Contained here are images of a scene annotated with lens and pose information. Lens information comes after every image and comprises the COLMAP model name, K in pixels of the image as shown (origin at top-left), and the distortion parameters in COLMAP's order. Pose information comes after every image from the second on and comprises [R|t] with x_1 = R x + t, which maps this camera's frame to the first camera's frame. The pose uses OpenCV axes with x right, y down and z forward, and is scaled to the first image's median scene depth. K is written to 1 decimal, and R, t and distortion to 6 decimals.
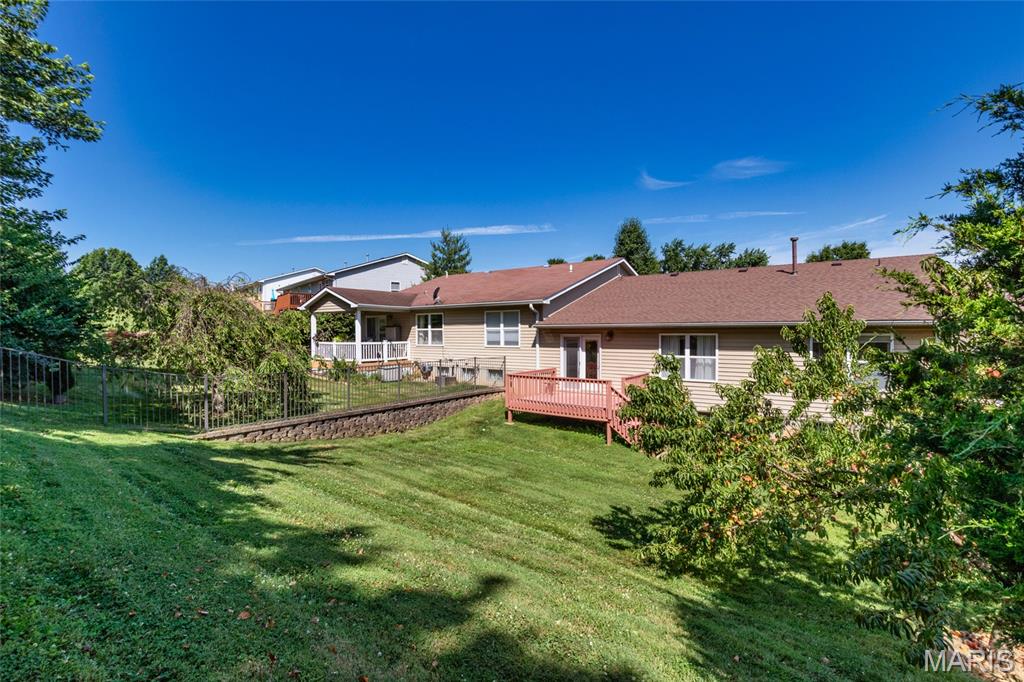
lens RADIAL K [[481.3, 0, 502.5], [0, 481.3, 336.0], [0, 0, 1]] dist [-0.009596, -0.001531]
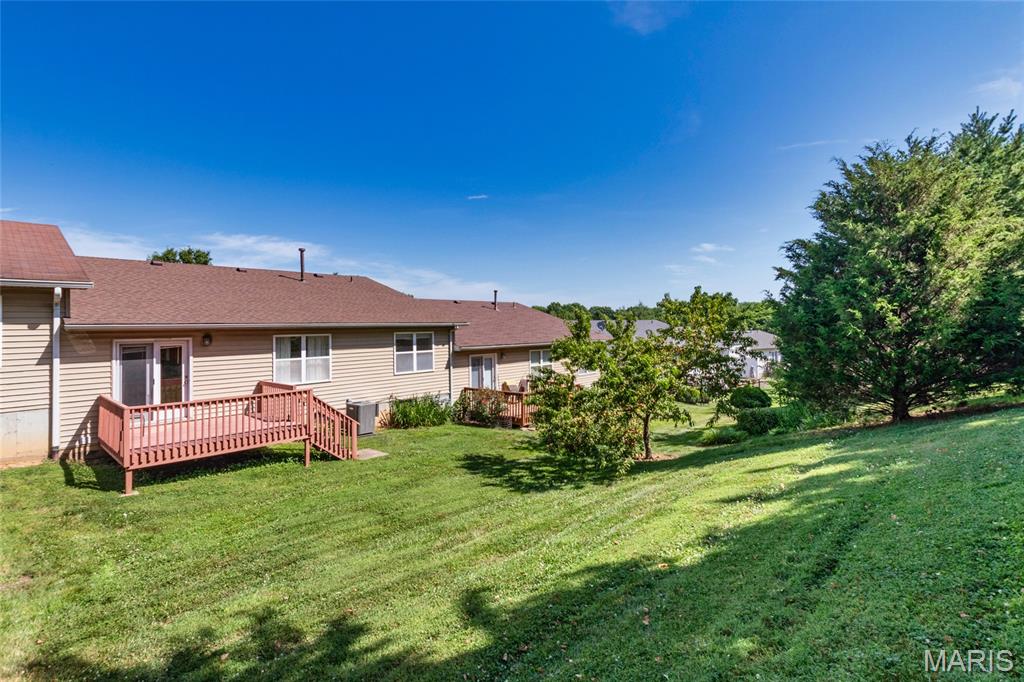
lens RADIAL K [[481.3, 0, 503.3], [0, 481.3, 308.9], [0, 0, 1]] dist [-0.009596, -0.001531]
pose [[0.089753, 0.041015, 0.995119, -0.470406], [0.027558, 0.998667, -0.043647, -0.002745], [-0.995583, 0.031341, 0.088503, 0.444735]]
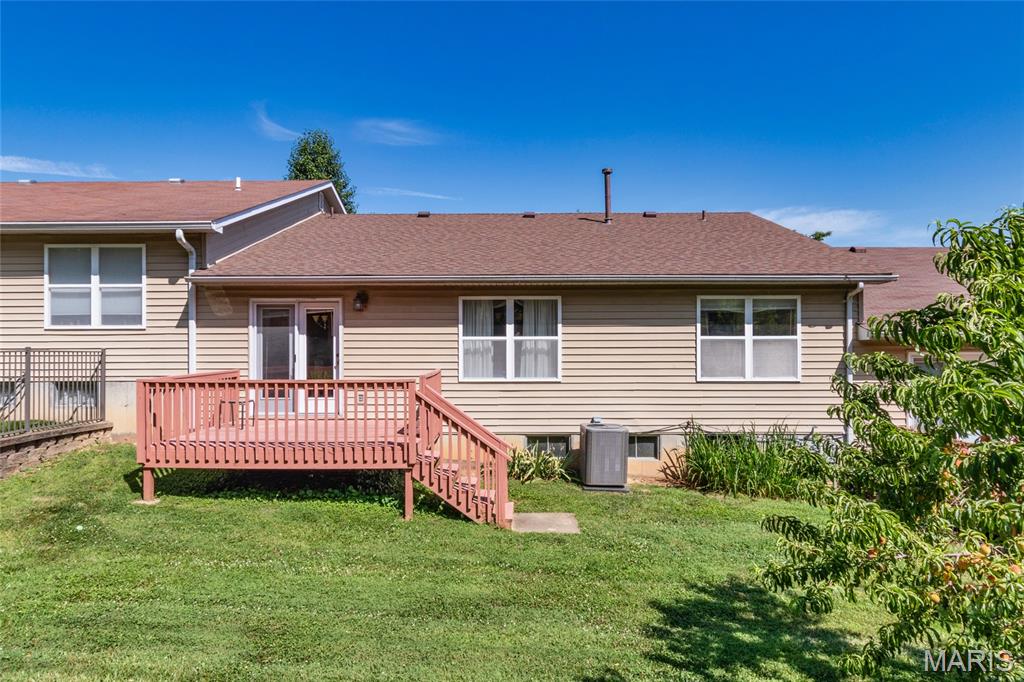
lens RADIAL K [[684.1, 0, 514.0], [0, 684.1, 337.4], [0, 0, 1]] dist [0.001898, -0.005191]
pose [[0.802493, 0.005089, 0.596640, -0.074027], [0.005424, 0.999860, -0.015823, 0.047790], [-0.596637, 0.015934, 0.802353, 0.312402]]
